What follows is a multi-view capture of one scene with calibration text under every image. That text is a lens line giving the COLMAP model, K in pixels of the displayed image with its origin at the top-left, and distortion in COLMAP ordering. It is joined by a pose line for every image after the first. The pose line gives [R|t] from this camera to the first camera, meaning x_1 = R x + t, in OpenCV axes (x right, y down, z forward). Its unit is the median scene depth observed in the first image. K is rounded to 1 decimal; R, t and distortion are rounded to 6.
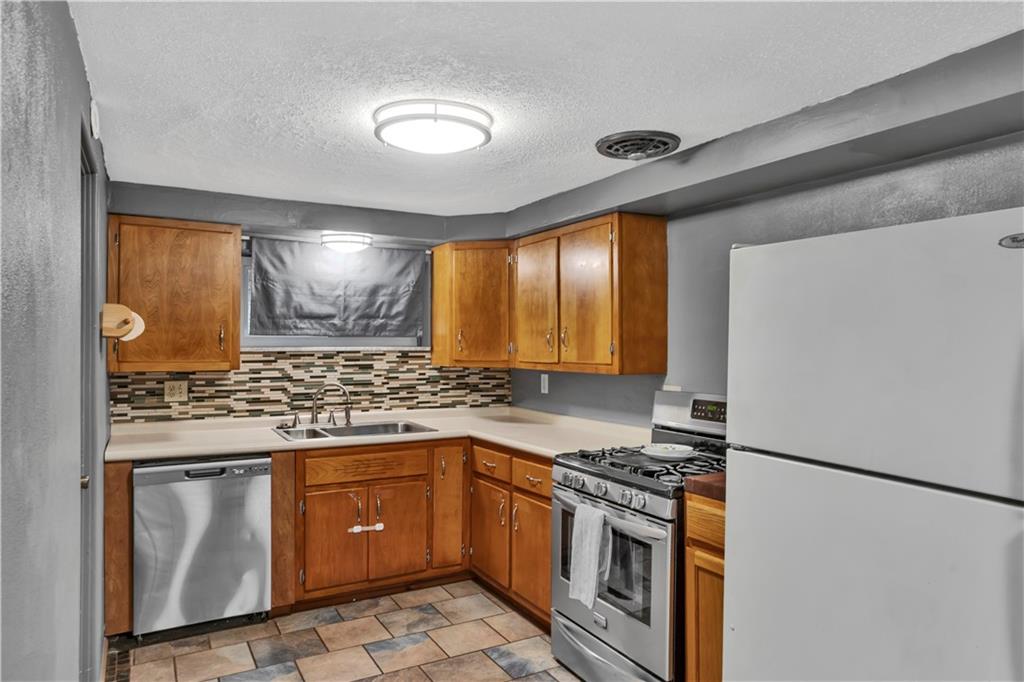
lens RADIAL K [[705.3, 0, 515.7], [0, 705.3, 350.7], [0, 0, 1]] dist [0.005254, 0.002923]
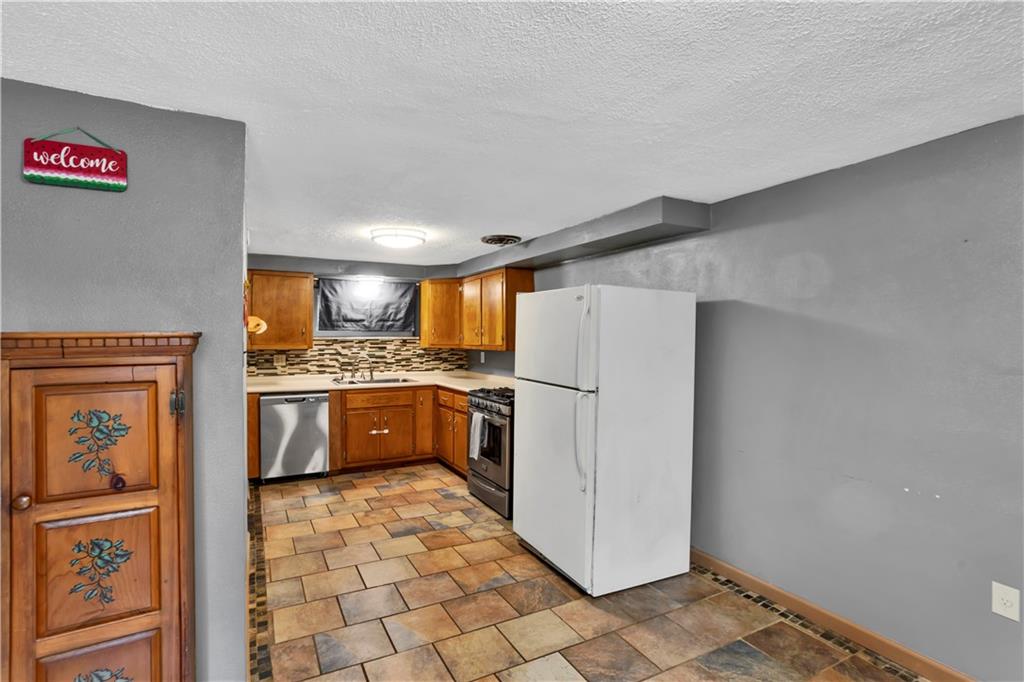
lens RADIAL K [[511.3, 0, 512.0], [0, 511.3, 341.0], [0, 0, 1]] dist [-0.001131, -0.000035]
pose [[0.999960, -0.001282, -0.008838, 0.151383], [0.001289, 0.999999, 0.000812, 0.004960], [0.008836, -0.000824, 0.999961, -0.357985]]
